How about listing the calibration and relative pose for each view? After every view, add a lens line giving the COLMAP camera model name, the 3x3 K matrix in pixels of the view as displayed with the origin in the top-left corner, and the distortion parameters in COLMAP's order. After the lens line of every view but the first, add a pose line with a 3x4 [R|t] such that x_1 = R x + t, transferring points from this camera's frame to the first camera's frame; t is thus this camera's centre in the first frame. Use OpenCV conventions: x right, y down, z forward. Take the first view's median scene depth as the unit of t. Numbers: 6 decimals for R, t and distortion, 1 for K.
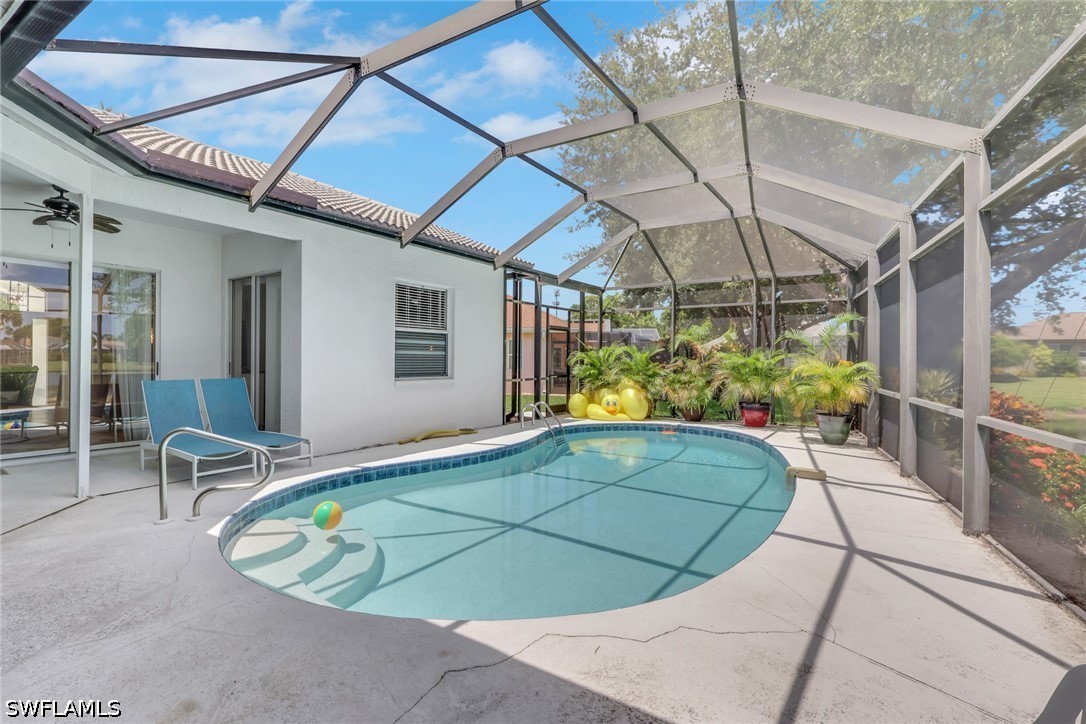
lens RADIAL K [[512.4, 0, 537.3], [0, 512.4, 359.9], [0, 0, 1]] dist [0.000743, -0.000062]
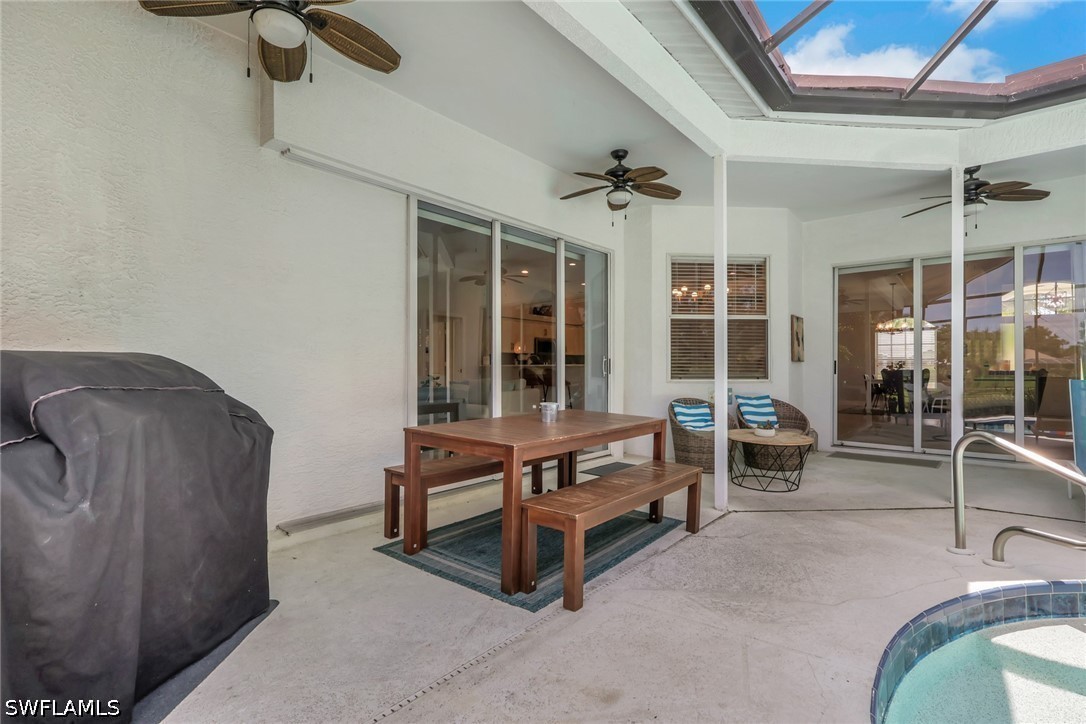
lens RADIAL K [[516.3, 0, 544.1], [0, 516.3, 376.3], [0, 0, 1]] dist [0.000629, 0.000019]
pose [[-0.116352, 0.007685, -0.993178, 0.136576], [-0.002138, 0.999966, 0.007988, 0.050786], [0.993206, 0.003053, -0.116332, 0.527850]]
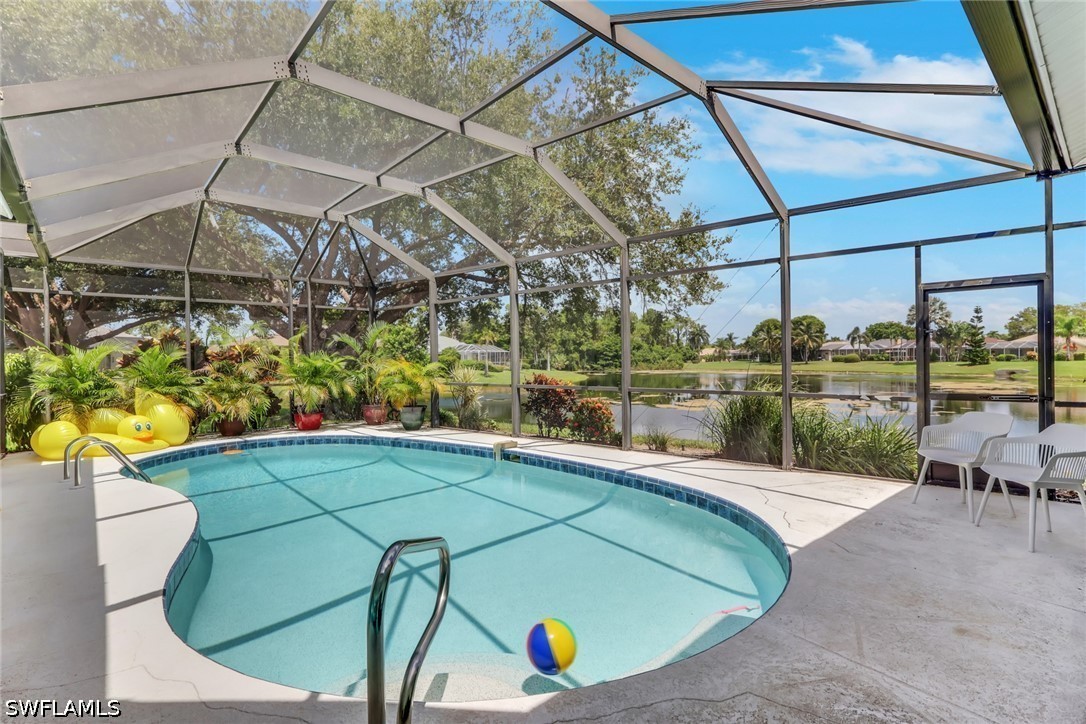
lens RADIAL K [[512.4, 0, 537.3], [0, 512.4, 359.9], [0, 0, 1]] dist [0.000743, -0.000062]
pose [[0.268973, -0.007619, 0.963118, -1.164856], [0.015214, 0.999878, 0.003660, -0.005517], [-0.963028, 0.013669, 0.269056, 0.889530]]
